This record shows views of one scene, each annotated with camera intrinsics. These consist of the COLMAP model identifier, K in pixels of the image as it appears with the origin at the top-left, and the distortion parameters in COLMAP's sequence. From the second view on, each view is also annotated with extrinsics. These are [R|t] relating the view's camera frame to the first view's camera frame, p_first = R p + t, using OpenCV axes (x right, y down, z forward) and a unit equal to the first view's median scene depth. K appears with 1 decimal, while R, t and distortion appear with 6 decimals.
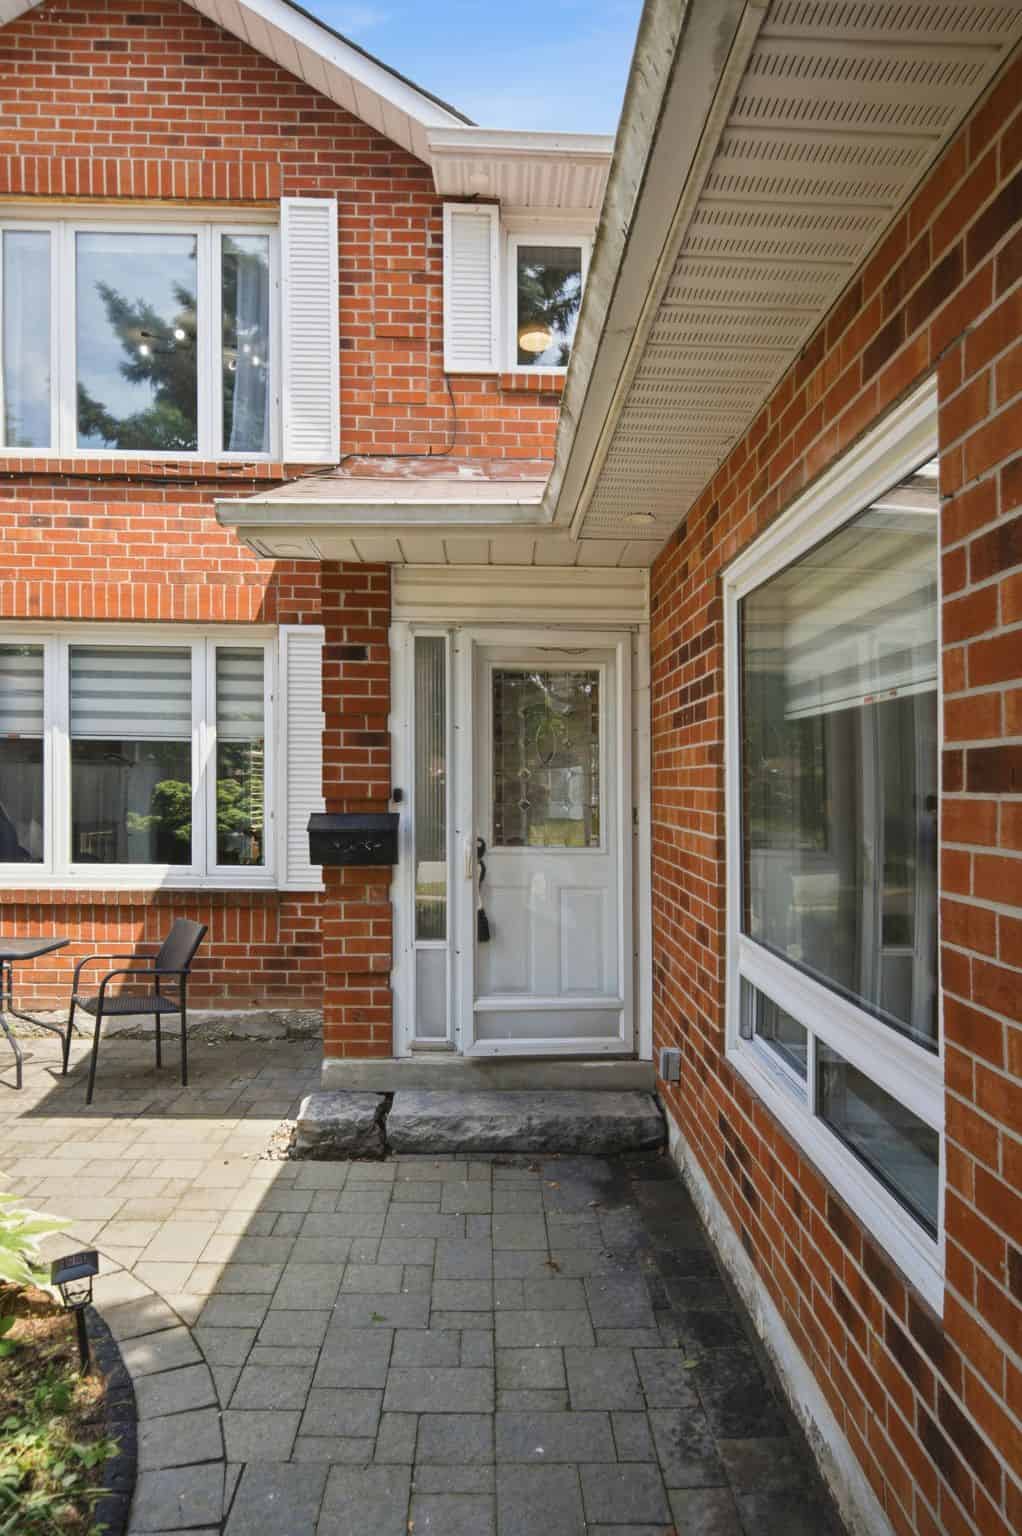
lens RADIAL K [[1015.4, 0, 513.6], [0, 1015.4, 764.5], [0, 0, 1]] dist [0.011007, 0.000667]
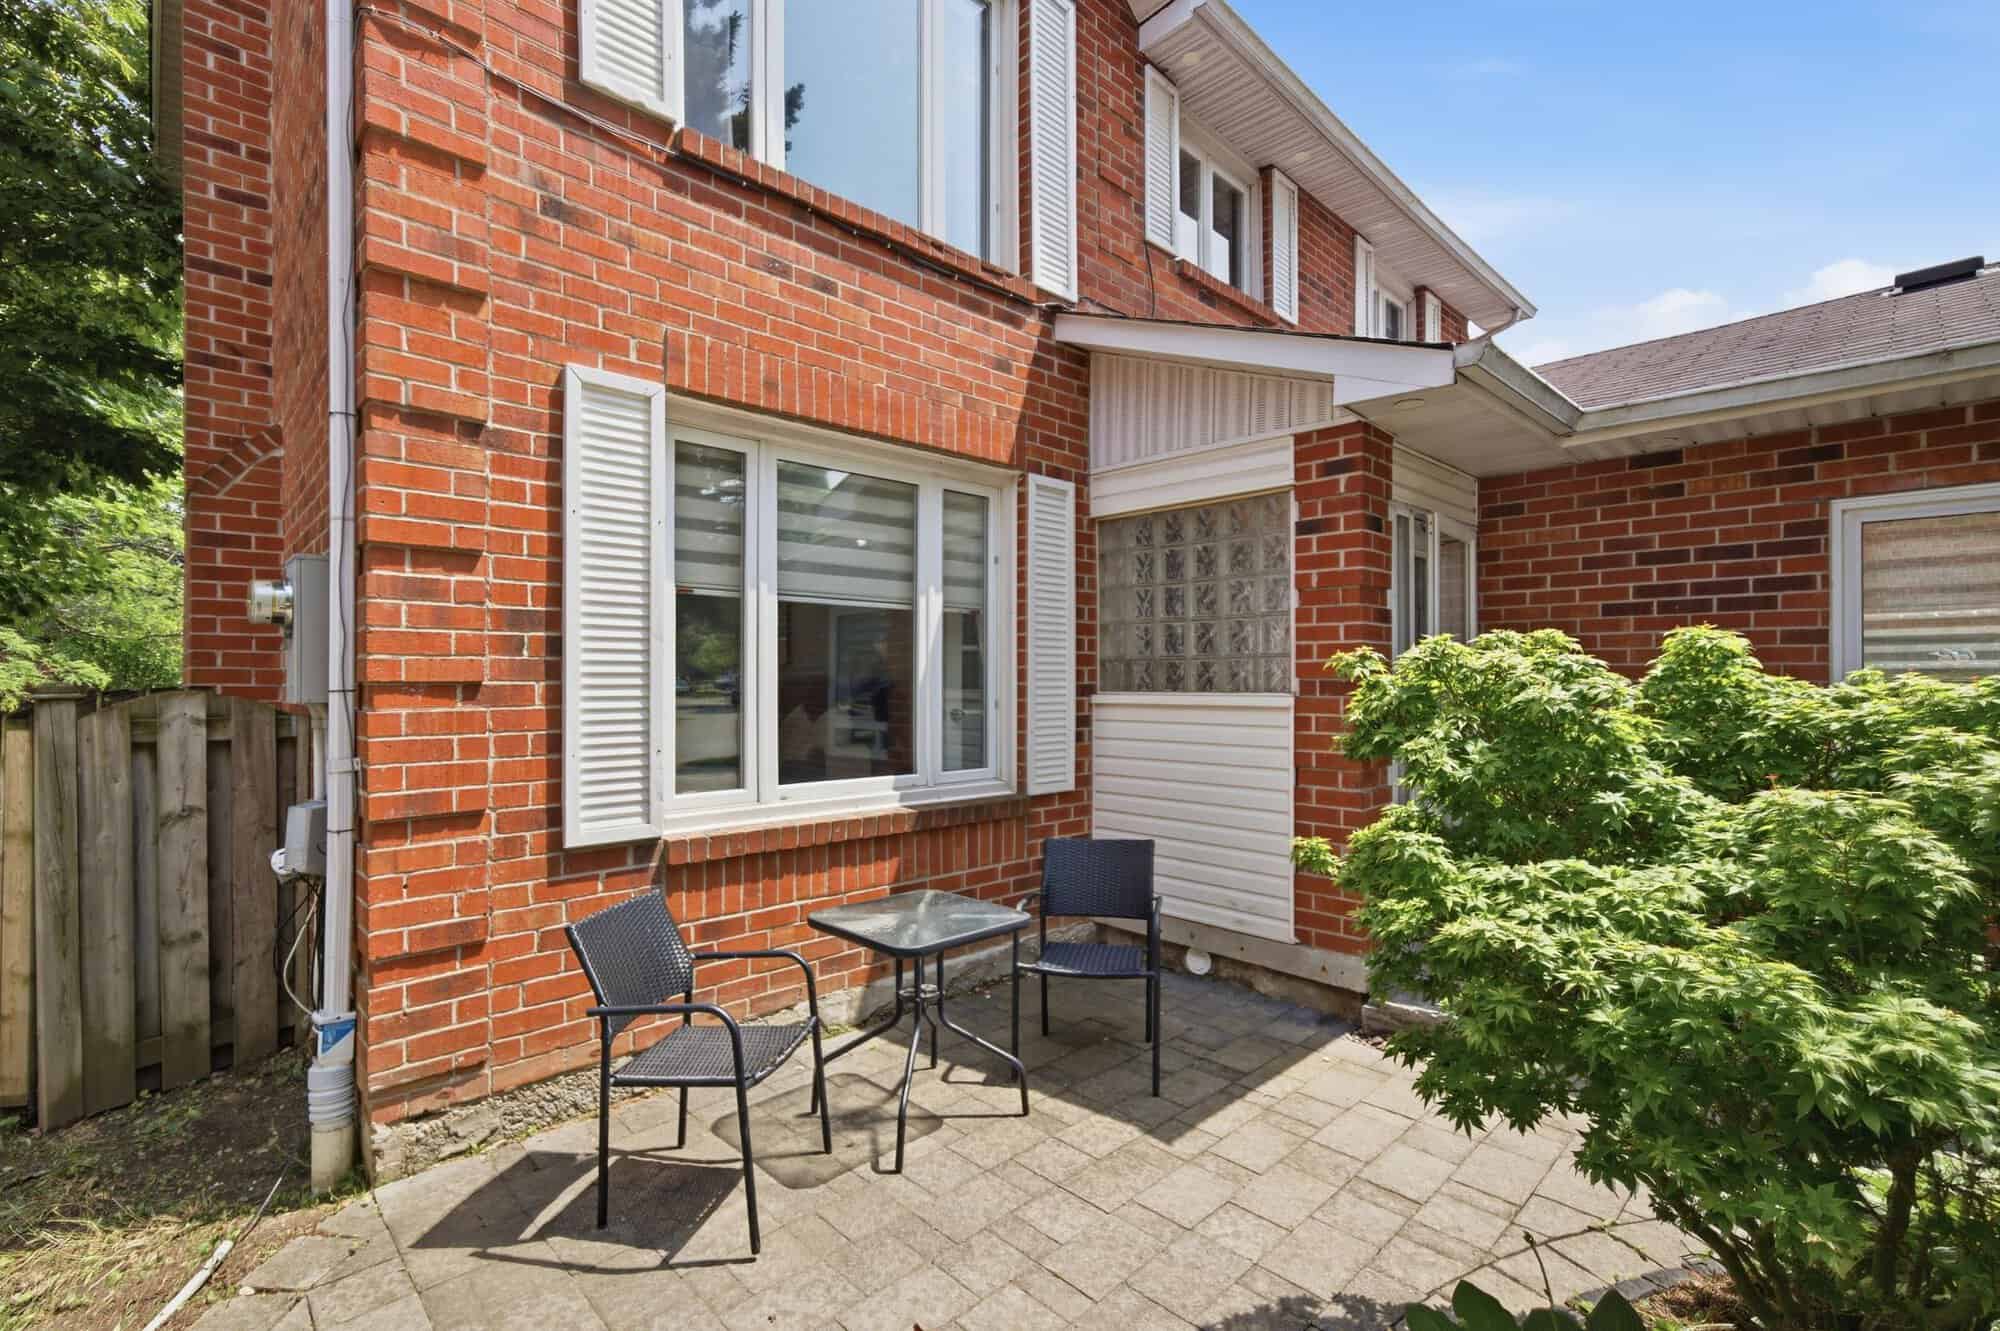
lens RADIAL K [[906.2, 0, 999.9], [0, 906.2, 645.8], [0, 0, 1]] dist [-0.000261, 0.001354]
pose [[0.729115, 0.013882, 0.684250, -0.753666], [-0.006623, 0.999891, -0.013229, 0.012478], [-0.684359, 0.005113, 0.729127, 0.473693]]
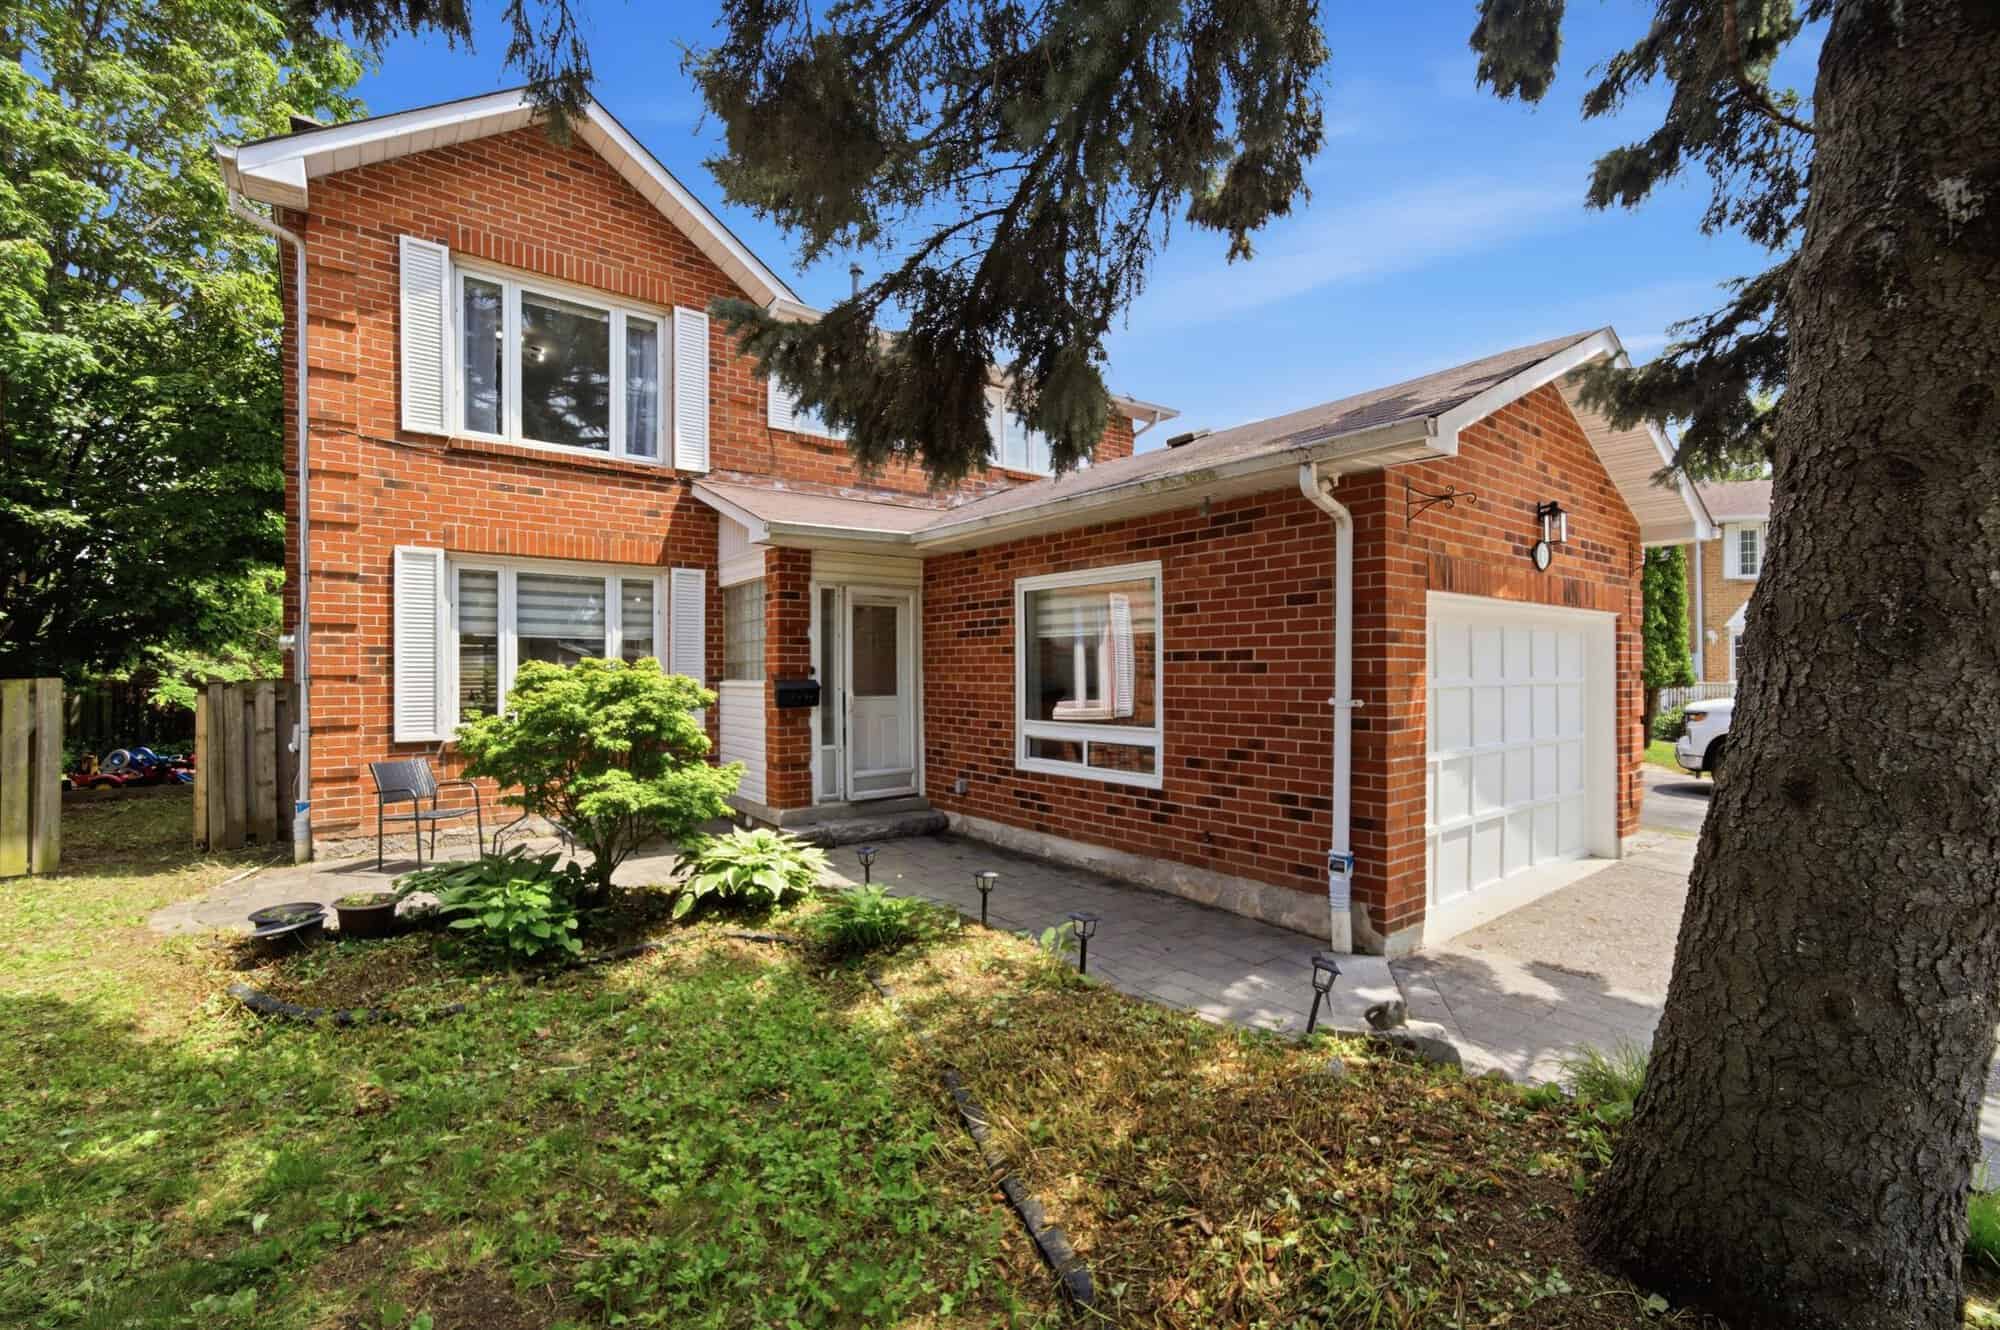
lens RADIAL K [[857.0, 0, 991.8], [0, 857.0, 638.8], [0, 0, 1]] dist [0.000271, -0.000045]
pose [[0.807931, 0.009259, 0.589204, -0.621451], [0.000650, 0.999862, -0.016602, -0.001491], [-0.589276, 0.013796, 0.807814, -0.398442]]
